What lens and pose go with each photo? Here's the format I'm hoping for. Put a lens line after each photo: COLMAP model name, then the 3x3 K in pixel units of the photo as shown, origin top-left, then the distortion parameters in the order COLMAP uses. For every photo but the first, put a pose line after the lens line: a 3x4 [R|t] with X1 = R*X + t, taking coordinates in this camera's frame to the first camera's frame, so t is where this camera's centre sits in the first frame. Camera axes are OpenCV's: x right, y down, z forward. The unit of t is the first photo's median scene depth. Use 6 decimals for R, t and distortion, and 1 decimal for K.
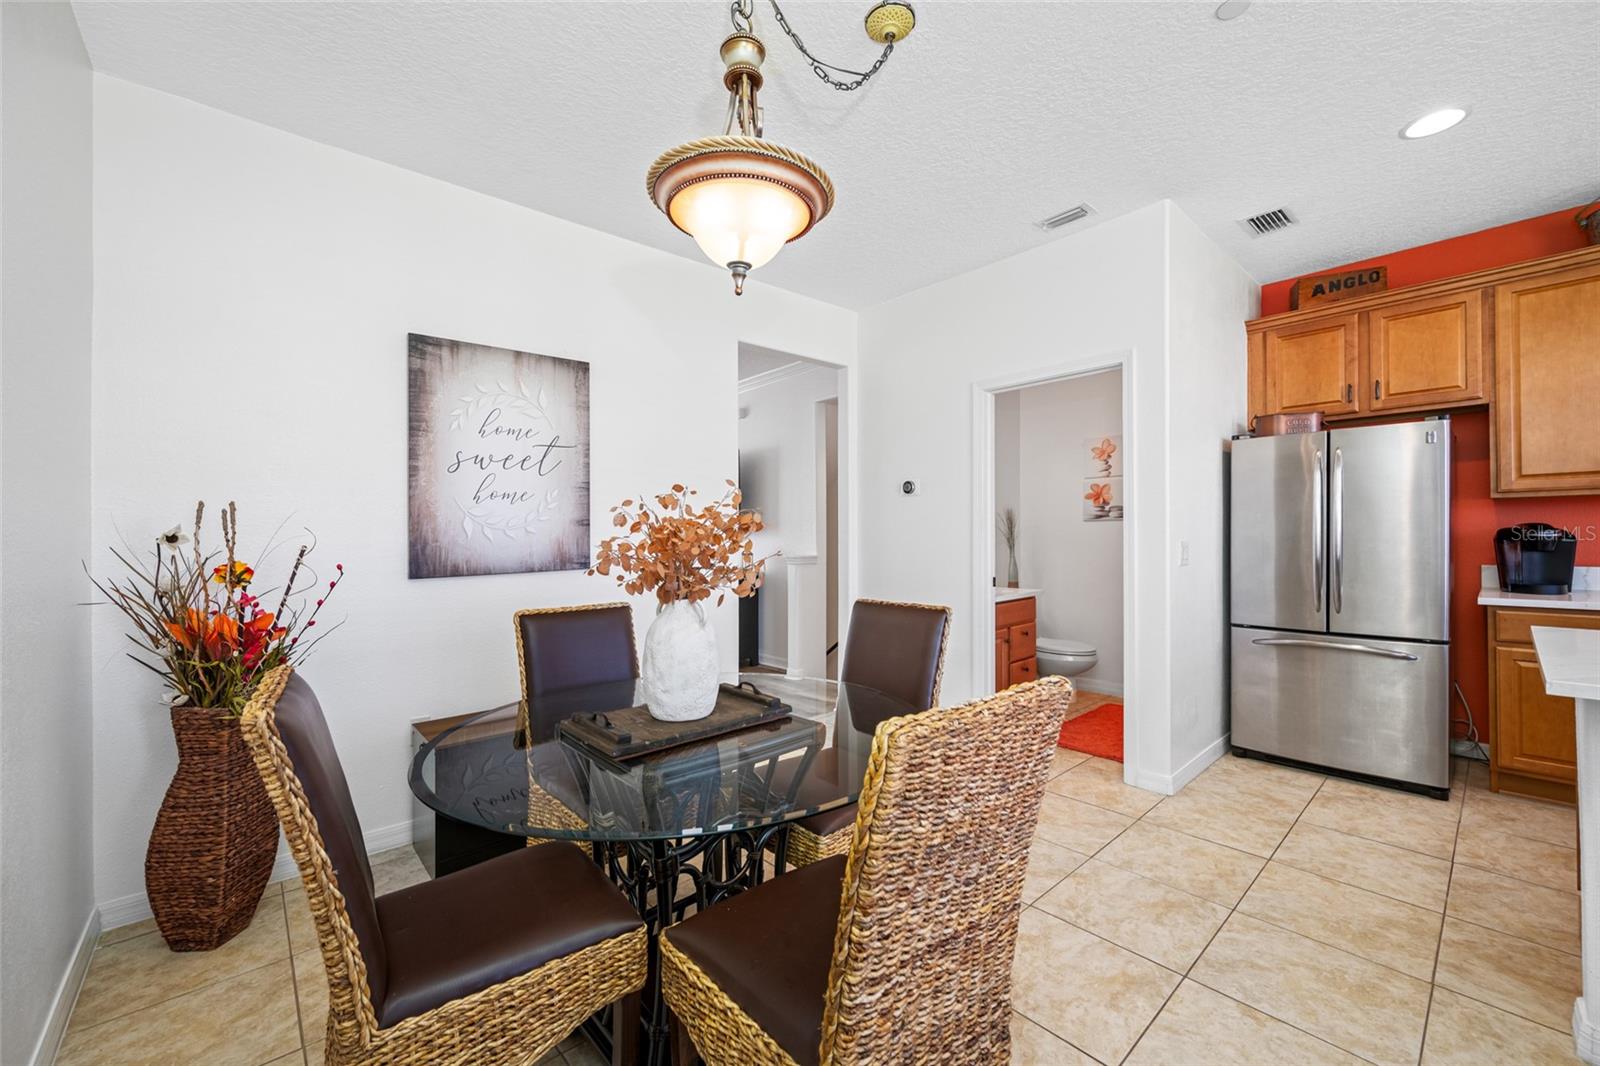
lens RADIAL K [[631.8, 0, 807.1], [0, 631.8, 533.8], [0, 0, 1]] dist [-0.000772, 0.000081]
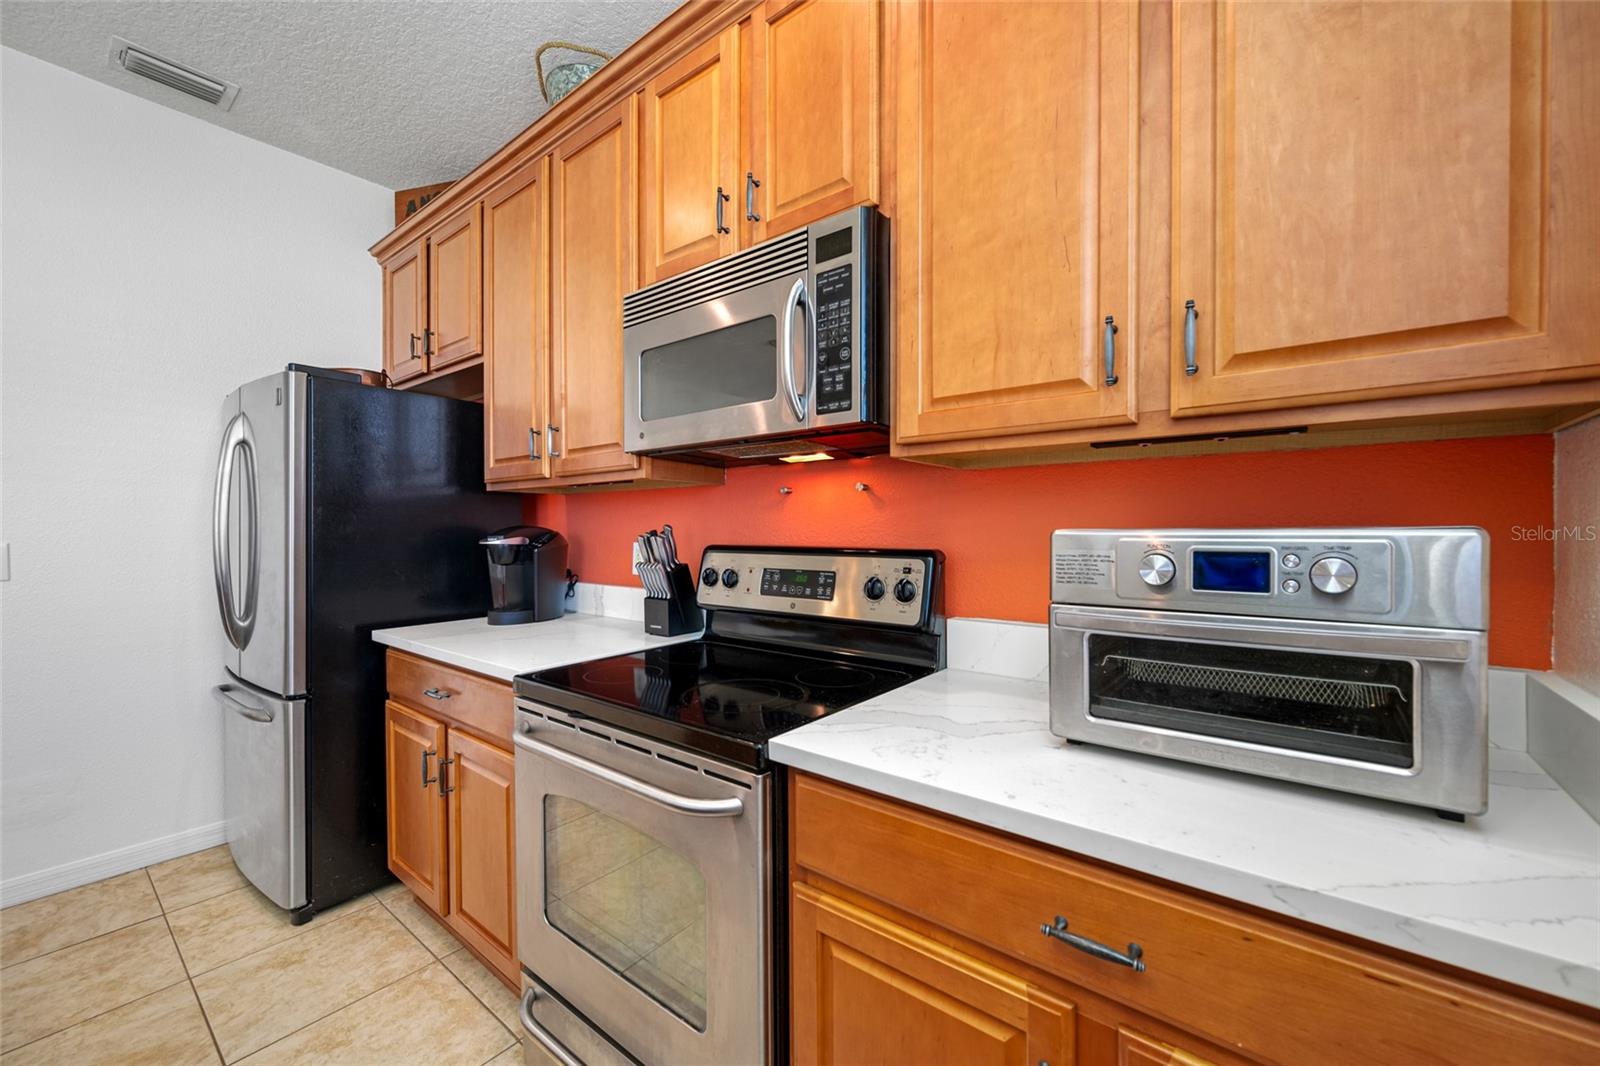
lens RADIAL K [[625.8, 0, 808.5], [0, 625.8, 536.9], [0, 0, 1]] dist [0.000041, 0.000547]
pose [[0.985108, 0.013359, 0.171417, 1.448672], [-0.015720, 0.999799, 0.012422, -0.019678], [-0.171217, -0.014931, 0.985120, 0.236104]]
